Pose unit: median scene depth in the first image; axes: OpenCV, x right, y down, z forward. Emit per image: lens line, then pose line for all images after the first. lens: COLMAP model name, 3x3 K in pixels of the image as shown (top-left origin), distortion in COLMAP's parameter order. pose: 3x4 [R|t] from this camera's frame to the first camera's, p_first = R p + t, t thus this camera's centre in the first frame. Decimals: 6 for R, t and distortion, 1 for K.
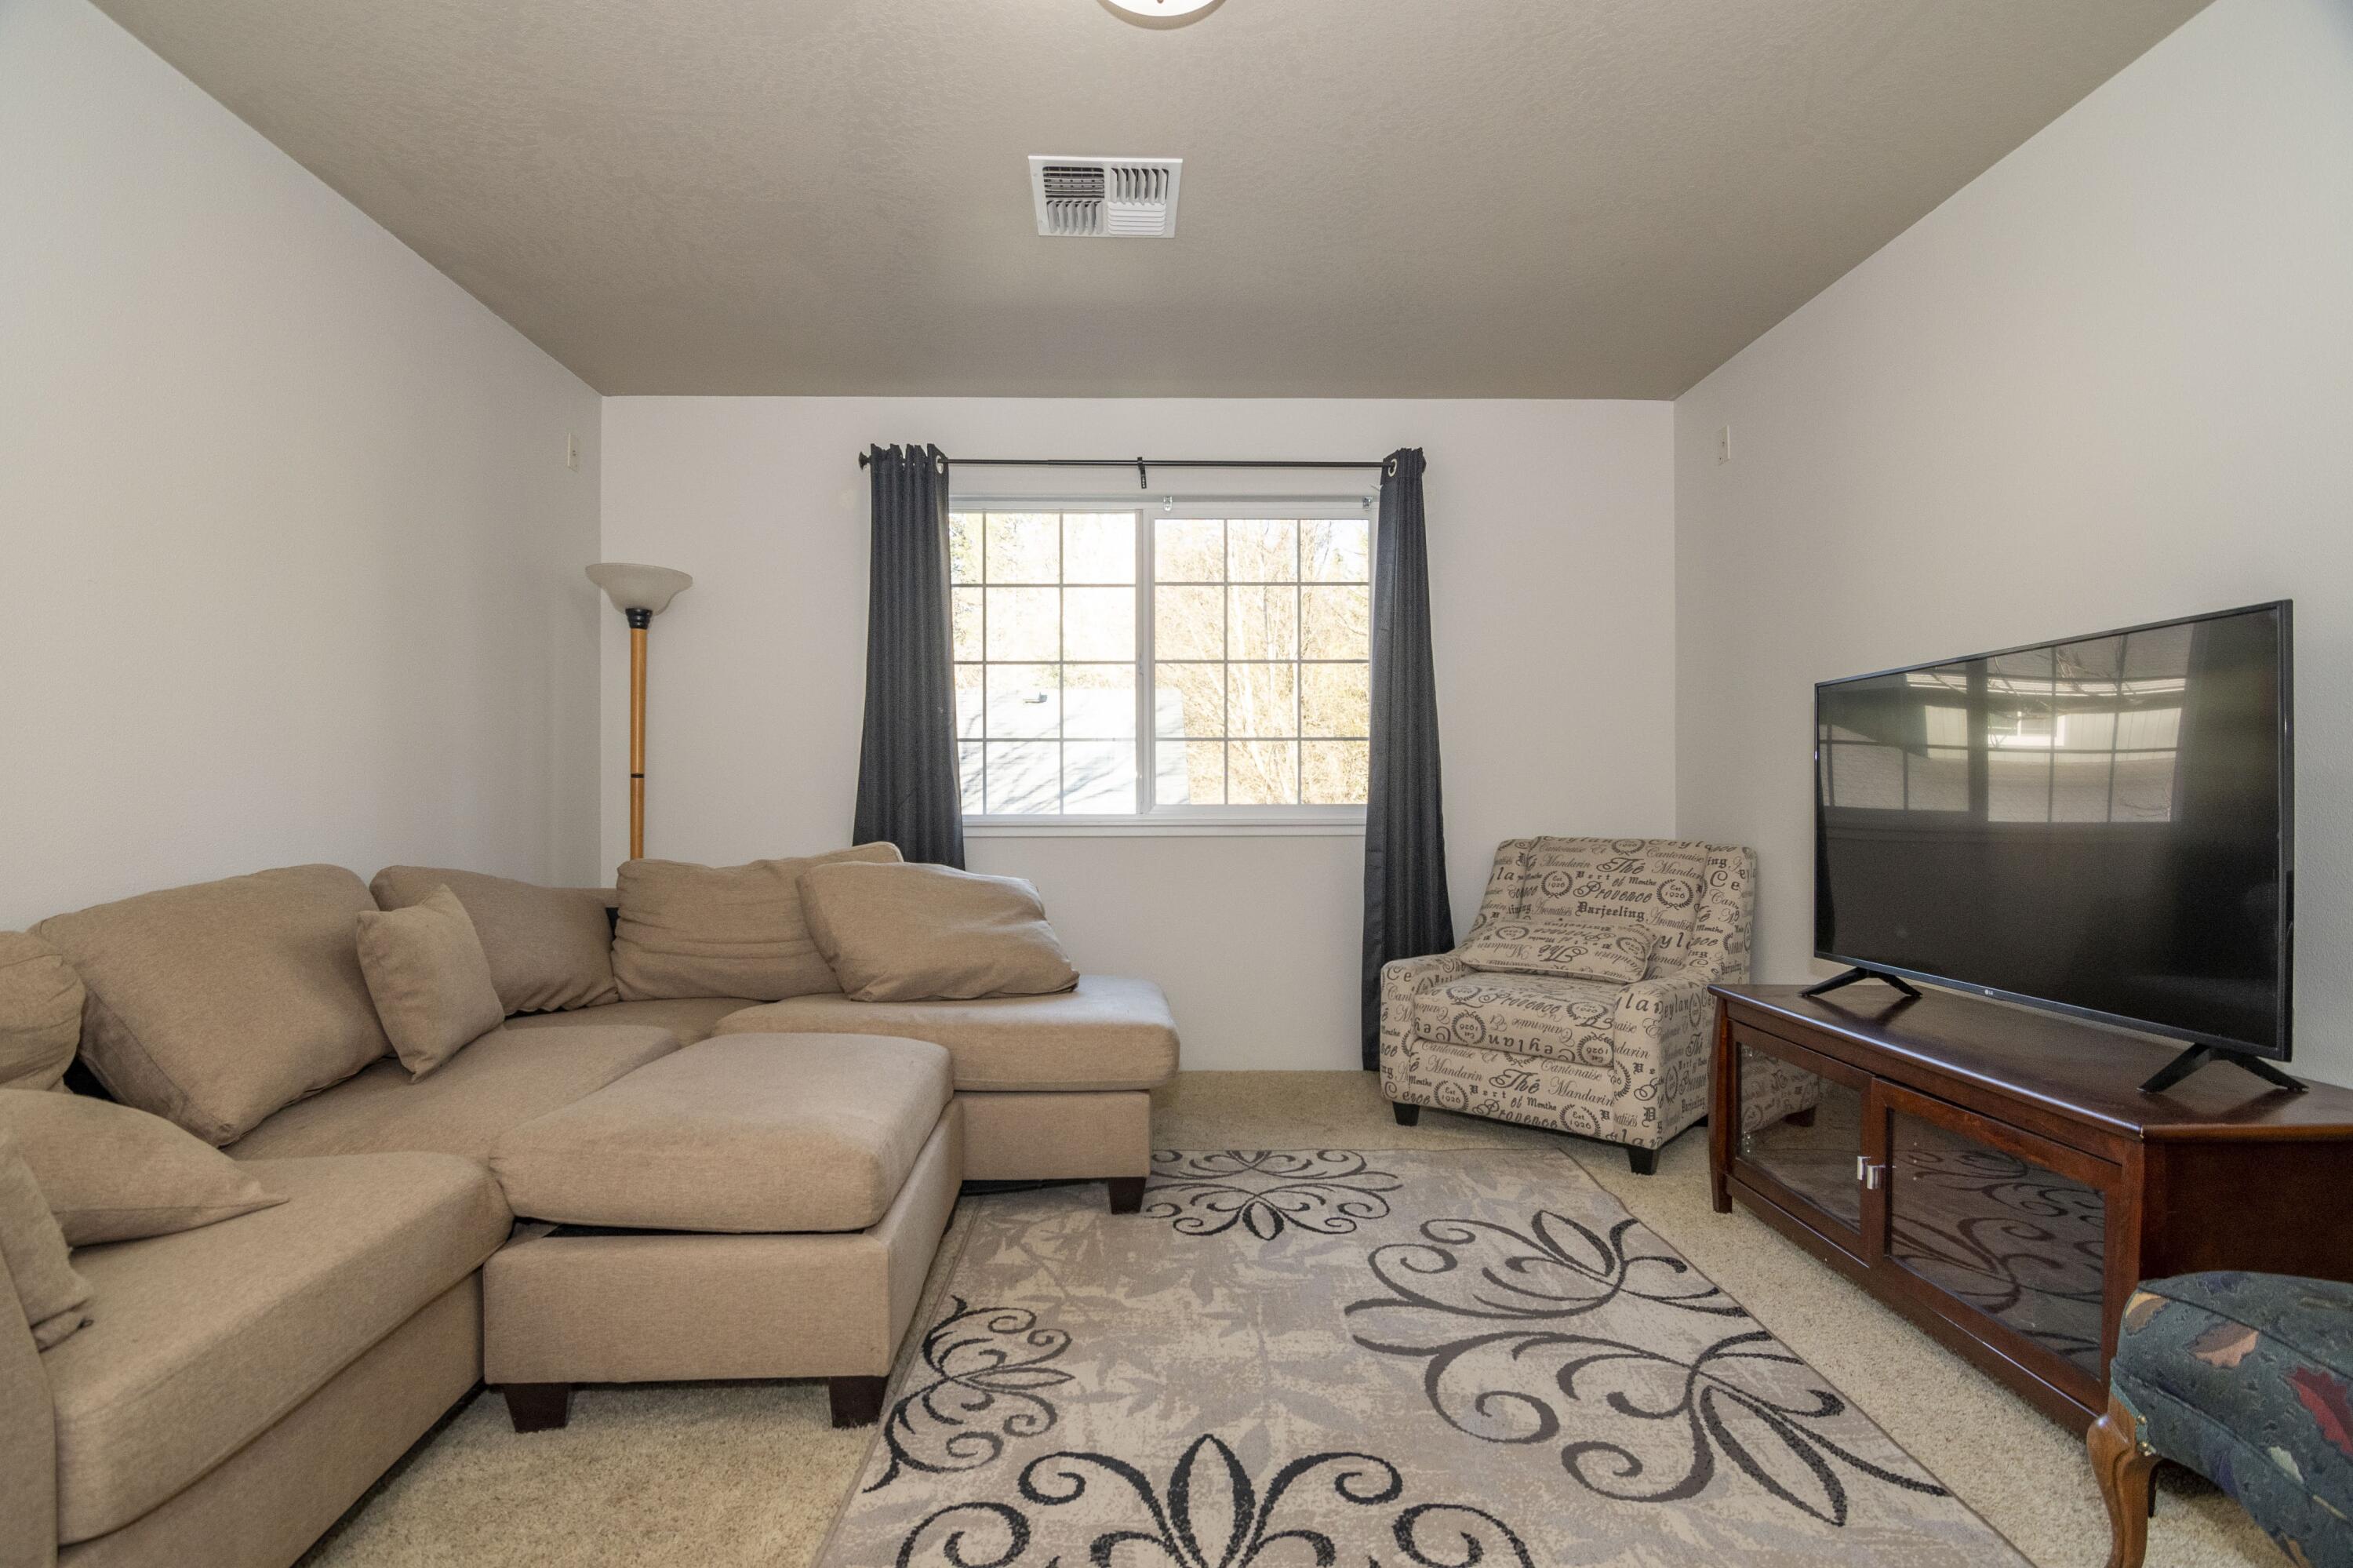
lens RADIAL K [[1151.0, 0, 1163.1], [0, 1151.0, 795.6], [0, 0, 1]] dist [-0.019232, -0.001514]
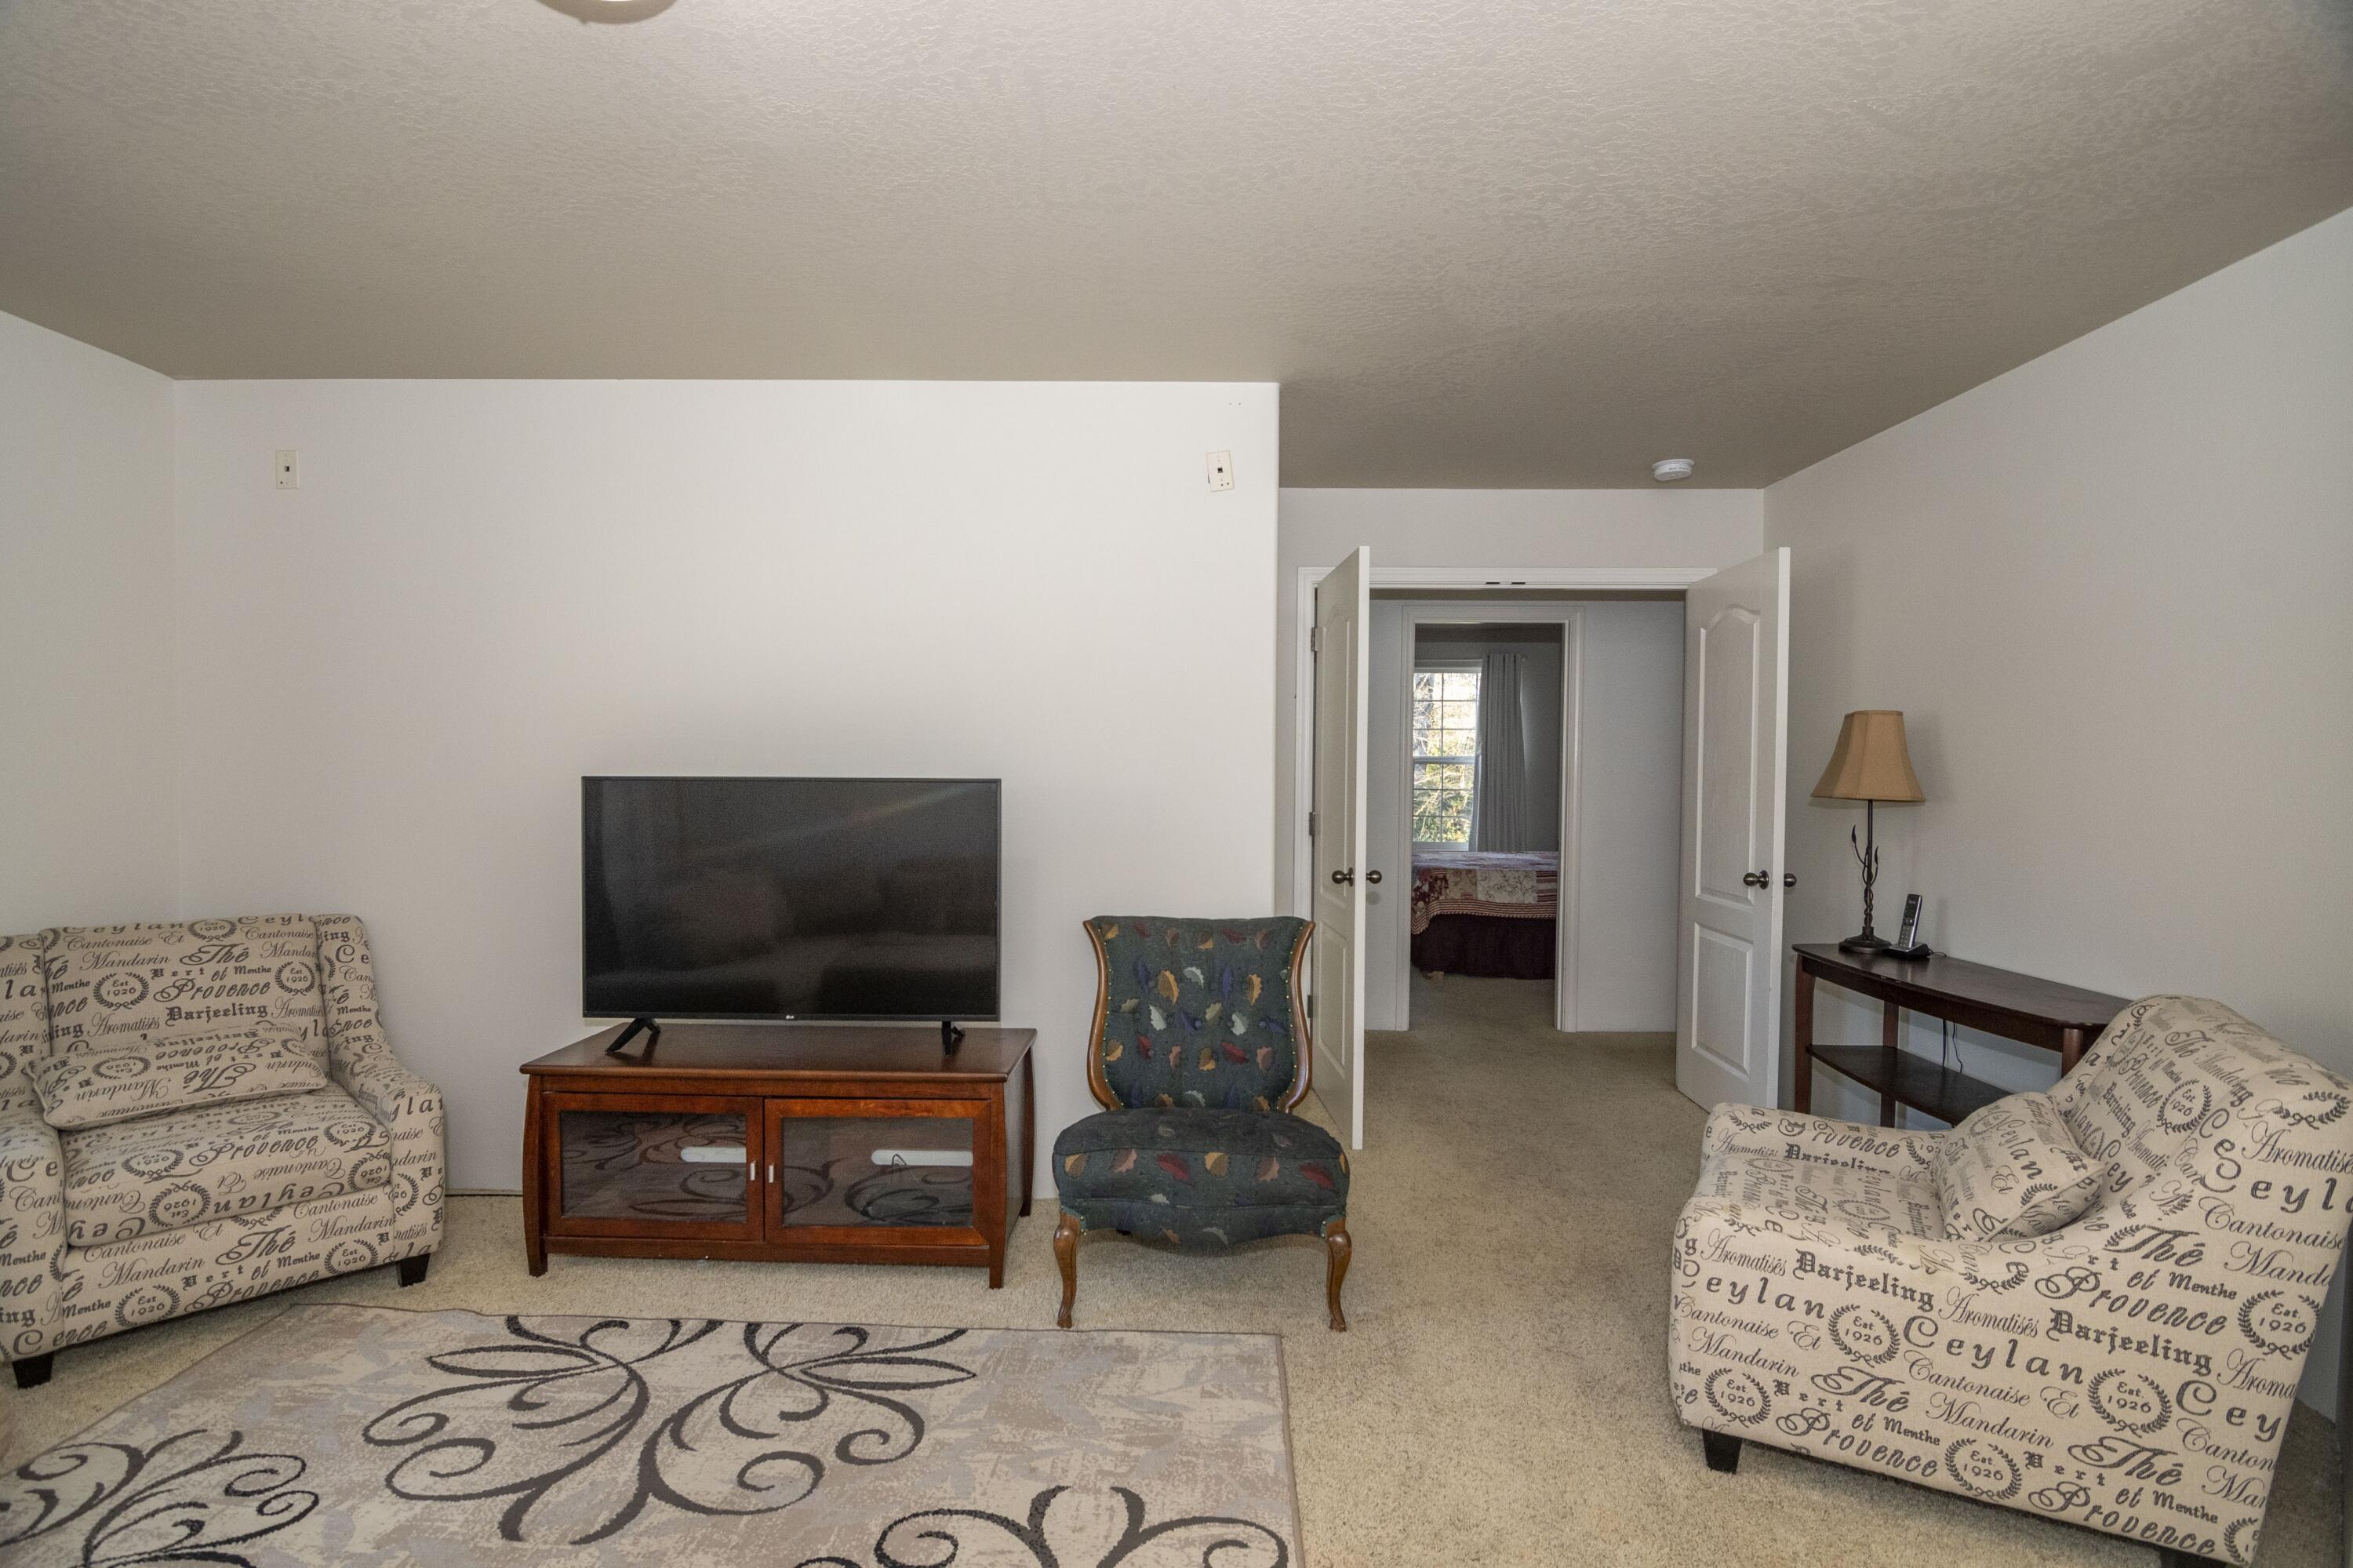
lens RADIAL K [[1151.0, 0, 1163.0], [0, 1151.0, 782.8], [0, 0, 1]] dist [-0.019232, -0.001514]
pose [[0.023045, -0.011647, 0.999667, -0.511885], [-0.017199, 0.999780, 0.012045, -0.107610], [-0.999586, -0.017471, 0.022839, 0.372633]]
